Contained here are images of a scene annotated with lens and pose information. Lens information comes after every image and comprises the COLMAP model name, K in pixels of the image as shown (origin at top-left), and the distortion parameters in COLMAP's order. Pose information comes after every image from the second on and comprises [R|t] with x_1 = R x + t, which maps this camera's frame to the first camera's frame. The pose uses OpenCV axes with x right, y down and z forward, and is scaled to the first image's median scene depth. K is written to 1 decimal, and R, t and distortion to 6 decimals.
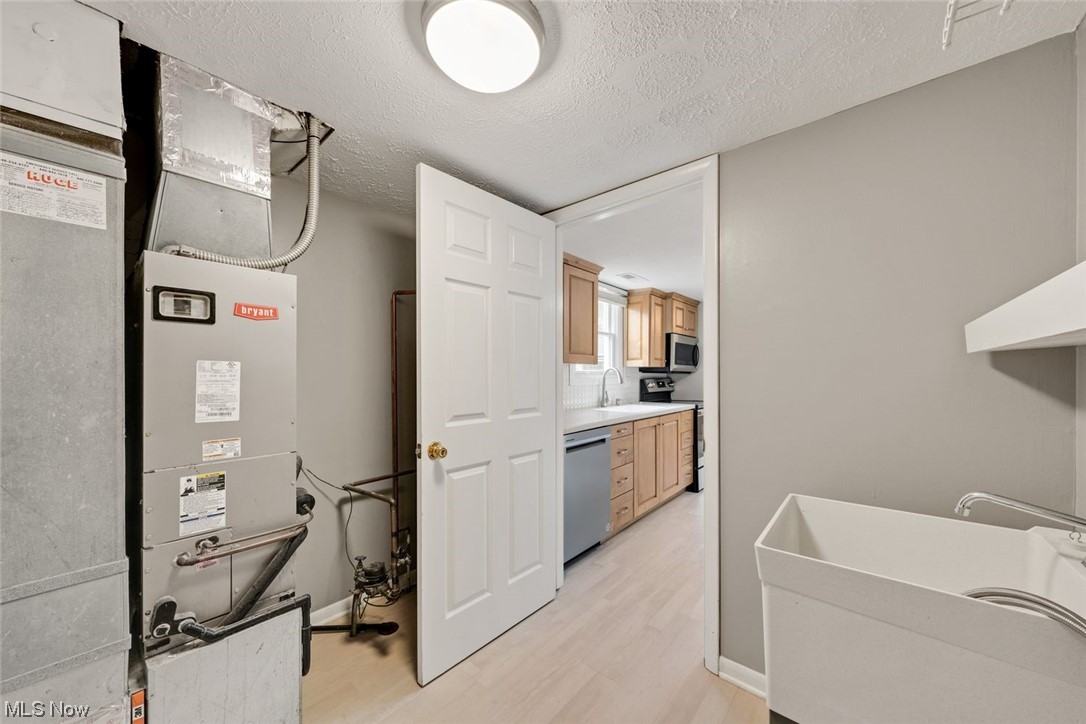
lens RADIAL K [[381.9, 0, 544.8], [0, 381.9, 373.0], [0, 0, 1]] dist [-0.006205, 0.000231]
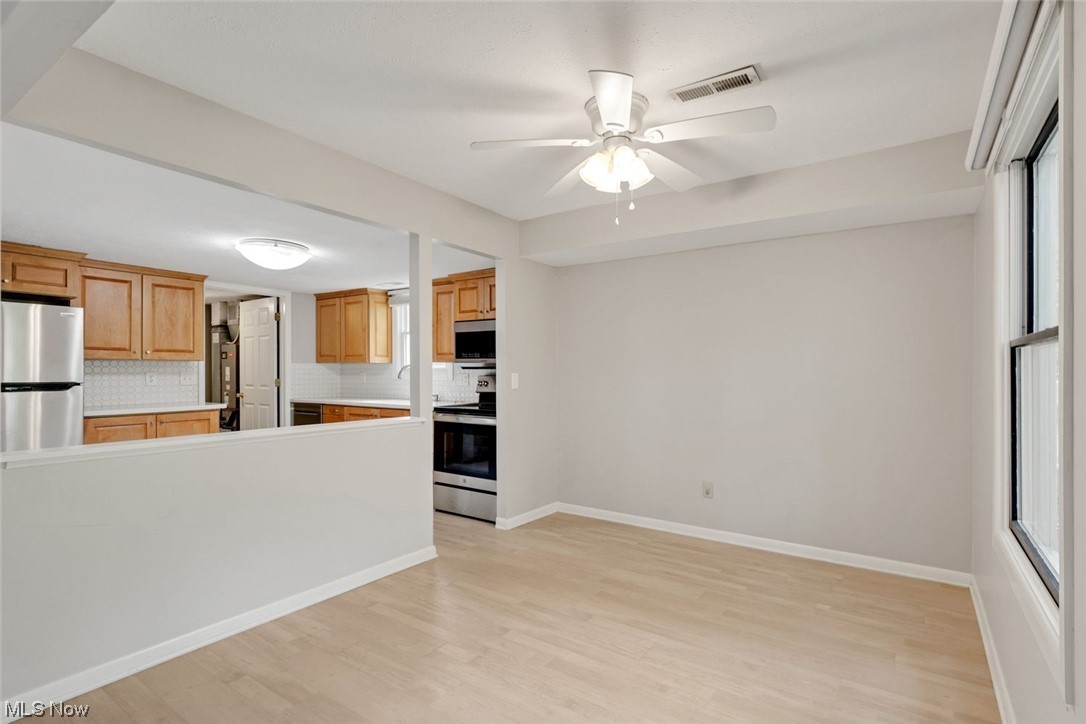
lens RADIAL K [[532.6, 0, 539.9], [0, 532.6, 373.0], [0, 0, 1]] dist [-0.001878, 0.002251]
pose [[0.109702, 0.006148, -0.993945, 1.591405], [0.000473, 0.999980, 0.006238, 0.001030], [0.993964, -0.001154, 0.109697, 1.101952]]
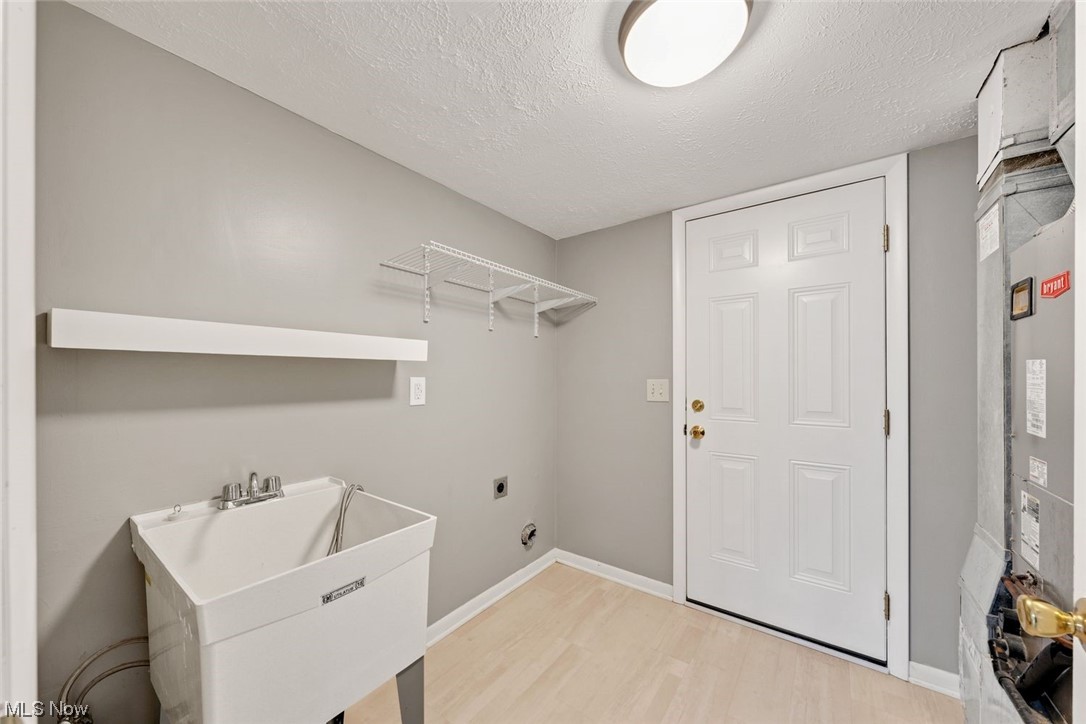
lens RADIAL K [[381.9, 0, 545.2], [0, 381.9, 377.2], [0, 0, 1]] dist [-0.006205, 0.000231]
pose [[-0.991928, 0.013467, -0.126087, 0.083593], [0.011942, 0.999846, 0.012845, -0.004795], [0.126240, 0.011236, -0.991936, 0.467934]]
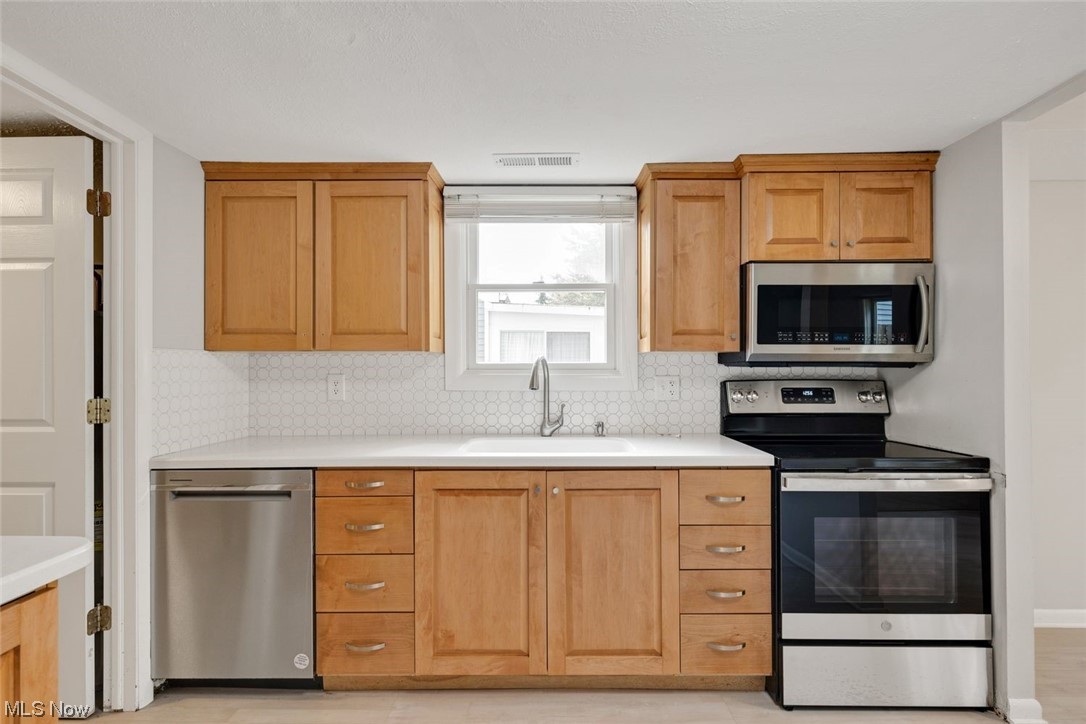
lens RADIAL K [[532.6, 0, 541.4], [0, 532.6, 364.6], [0, 0, 1]] dist [-0.001878, 0.002251]
pose [[0.651720, -0.005254, -0.758442, 0.629288], [0.003683, 0.999986, -0.003762, -0.000702], [0.758451, -0.000341, 0.651730, 0.517133]]
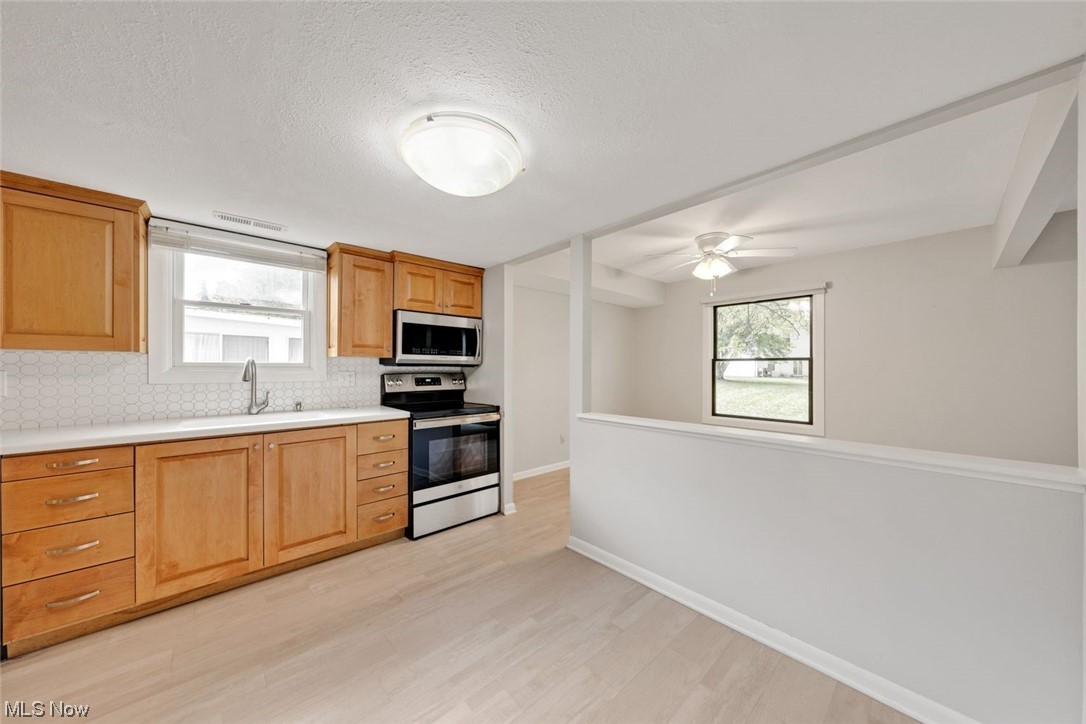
lens RADIAL K [[370.2, 0, 543.7], [0, 370.2, 366.8], [0, 0, 1]] dist [-0.004113, 0.000600]
pose [[0.994114, 0.004676, -0.108242, 0.705115], [-0.004459, 0.999988, 0.002247, -0.001546], [0.108251, -0.001751, 0.994122, 0.367888]]
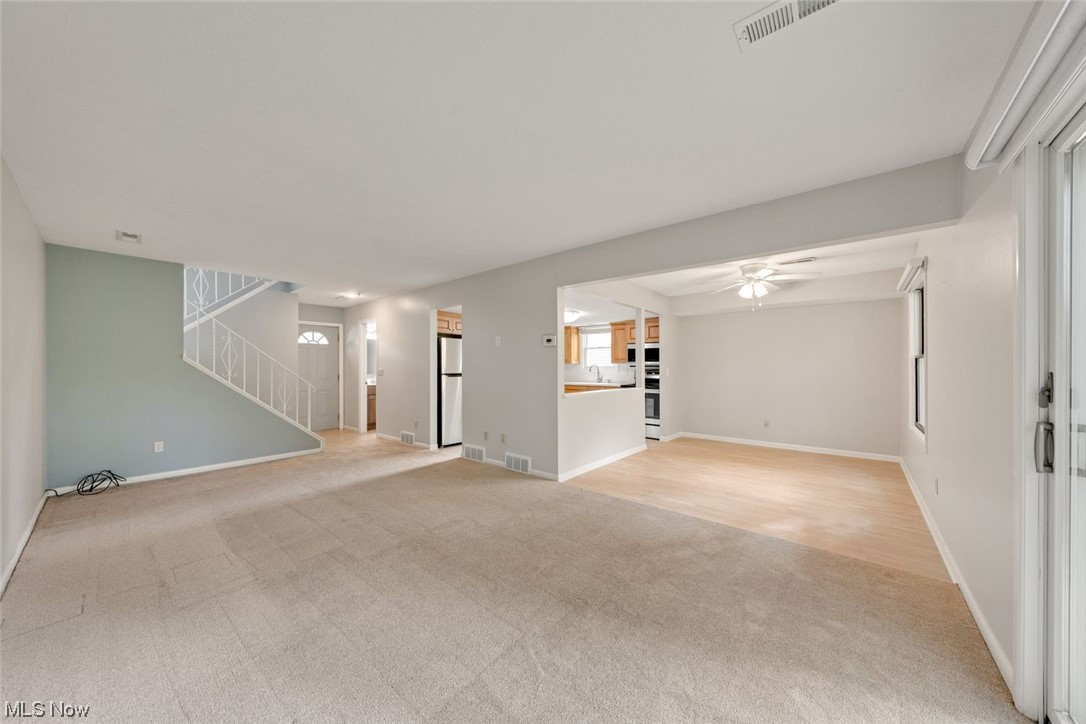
lens RADIAL K [[370.2, 0, 540.2], [0, 370.2, 369.0], [0, 0, 1]] dist [-0.004113, 0.000600]
pose [[0.015332, 0.006069, -0.999864, 2.089234], [0.003801, 0.999974, 0.006128, -0.001667], [0.999875, -0.003895, 0.015309, 0.604867]]
